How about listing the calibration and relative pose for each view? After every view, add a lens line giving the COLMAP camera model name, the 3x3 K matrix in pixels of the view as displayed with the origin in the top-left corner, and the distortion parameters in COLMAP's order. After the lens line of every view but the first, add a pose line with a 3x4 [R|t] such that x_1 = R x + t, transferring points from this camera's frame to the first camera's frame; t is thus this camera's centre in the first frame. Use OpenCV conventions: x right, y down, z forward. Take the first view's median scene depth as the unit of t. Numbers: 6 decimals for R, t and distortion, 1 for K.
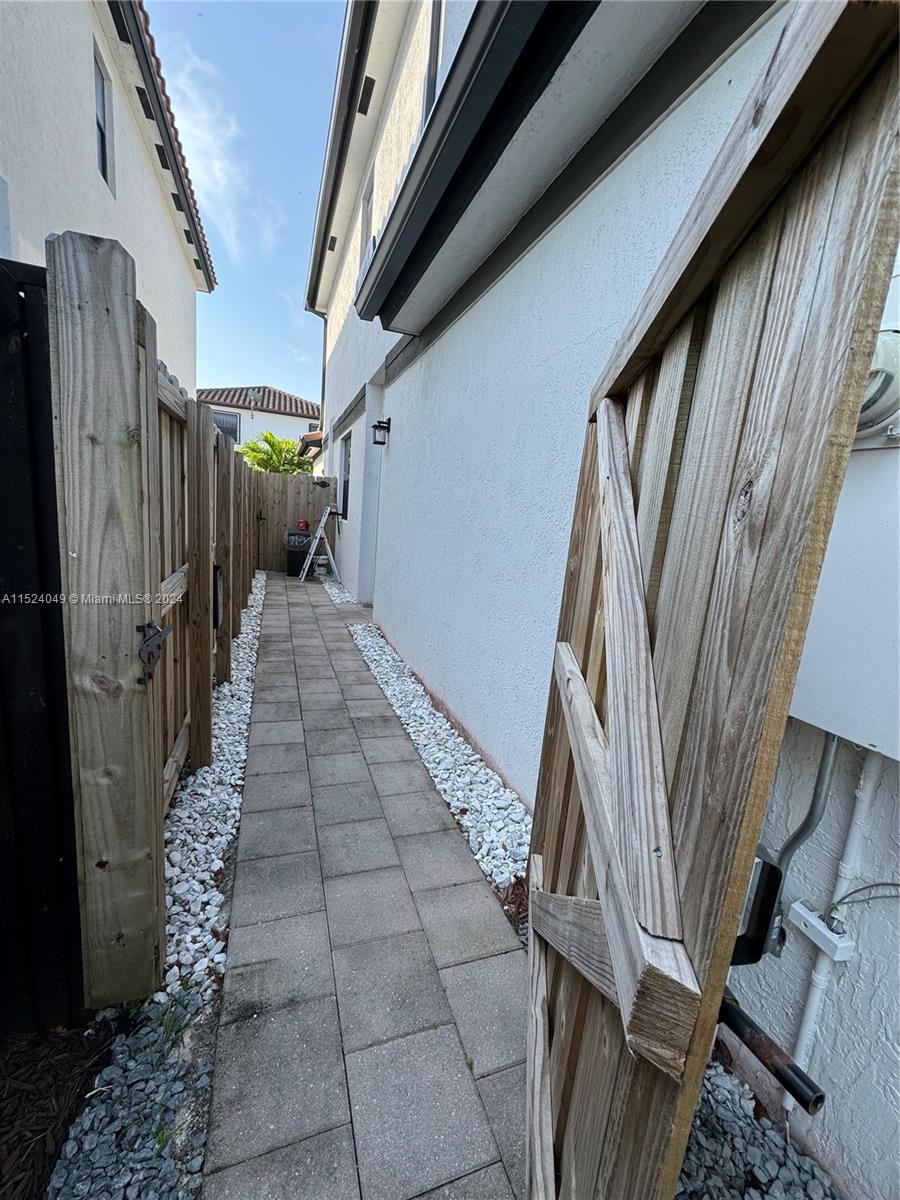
lens RADIAL K [[480.1, 0, 452.5], [0, 480.1, 601.2], [0, 0, 1]] dist [-0.004020, 0.002536]
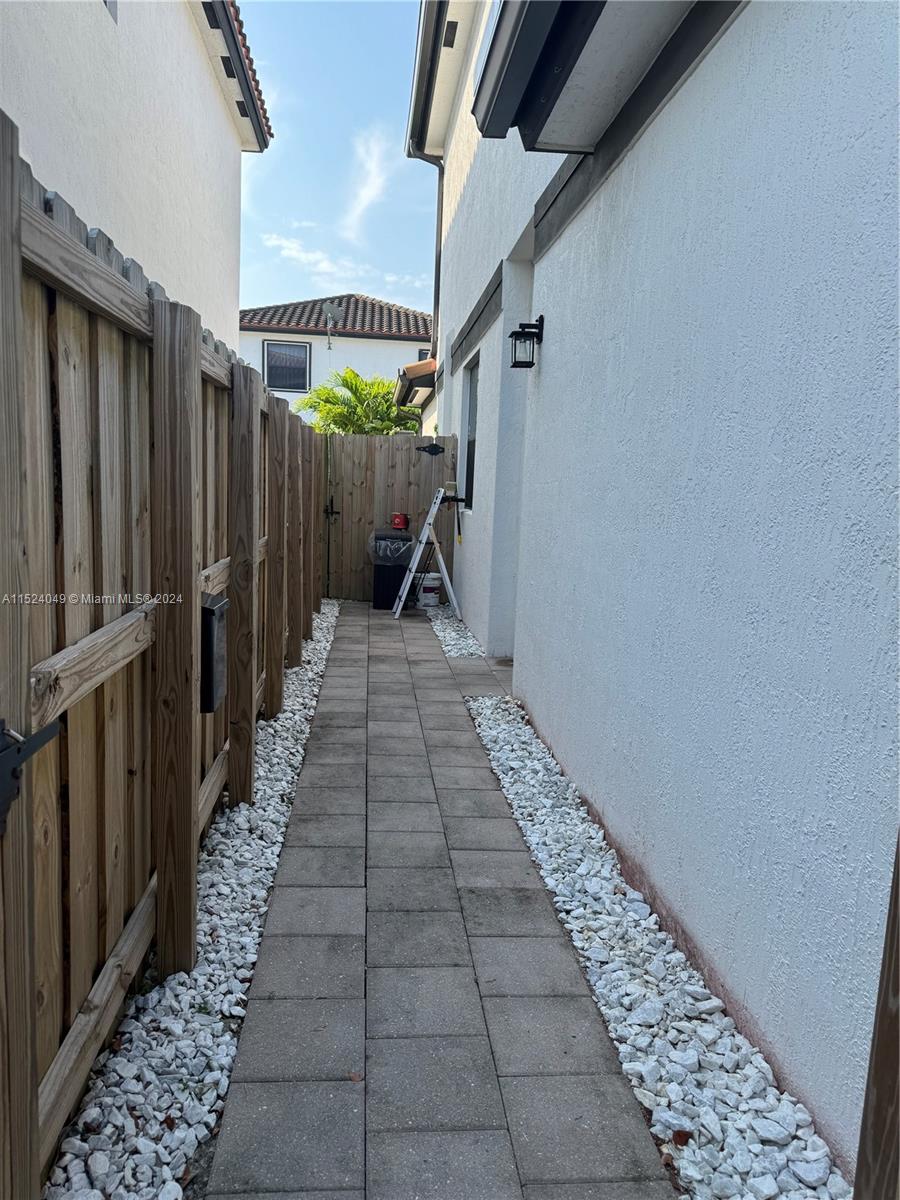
lens RADIAL K [[844.8, 0, 441.8], [0, 844.8, 608.5], [0, 0, 1]] dist [0.058071, -0.069279]
pose [[0.964715, -0.008530, -0.263156, 0.019467], [-0.004106, 0.998866, -0.047430, -0.016873], [0.263263, 0.046838, 0.963587, 0.134775]]
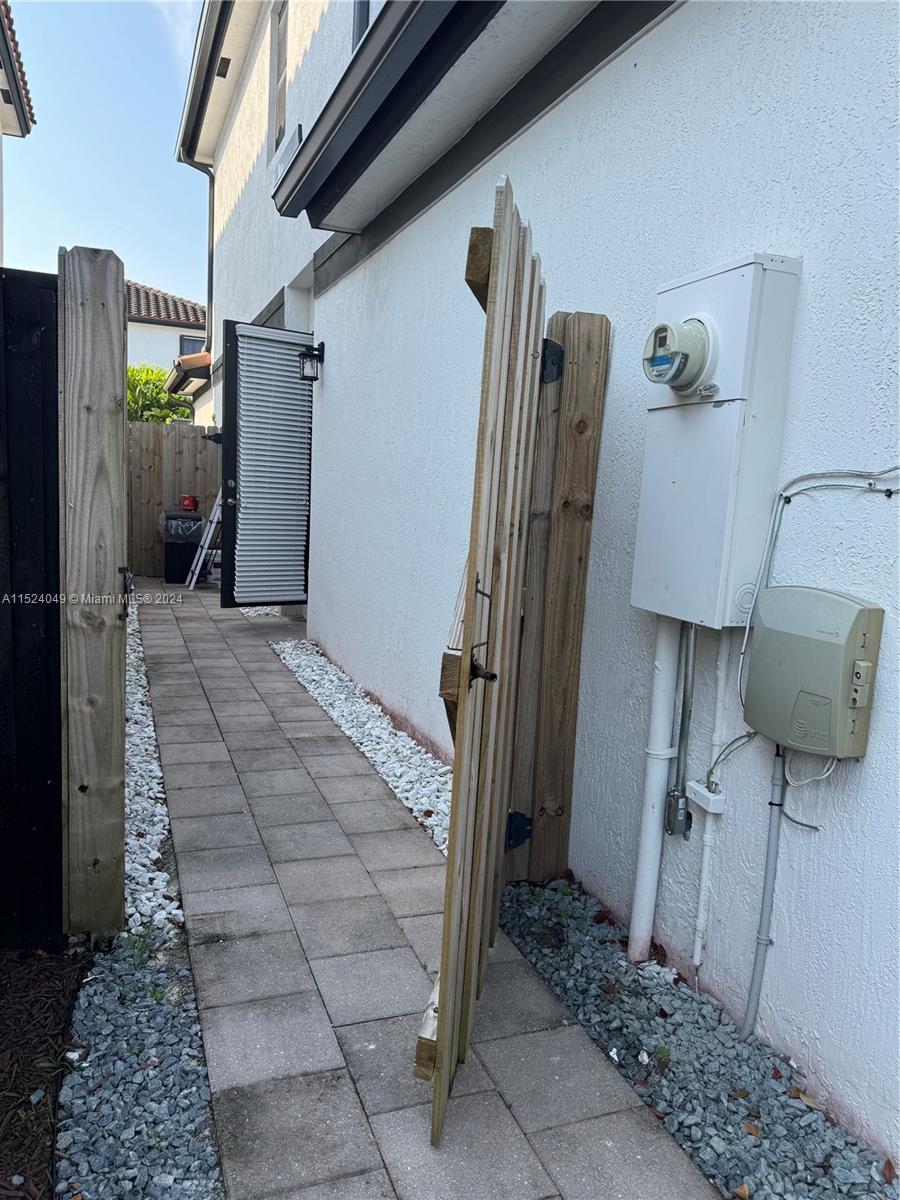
lens RADIAL K [[844.8, 0, 453.4], [0, 844.8, 605.4], [0, 0, 1]] dist [0.058071, -0.069279]
pose [[0.999264, -0.032143, 0.020916, 0.044923], [0.032883, 0.998810, -0.036018, 0.112718], [-0.019734, 0.036679, 0.999132, -0.489640]]
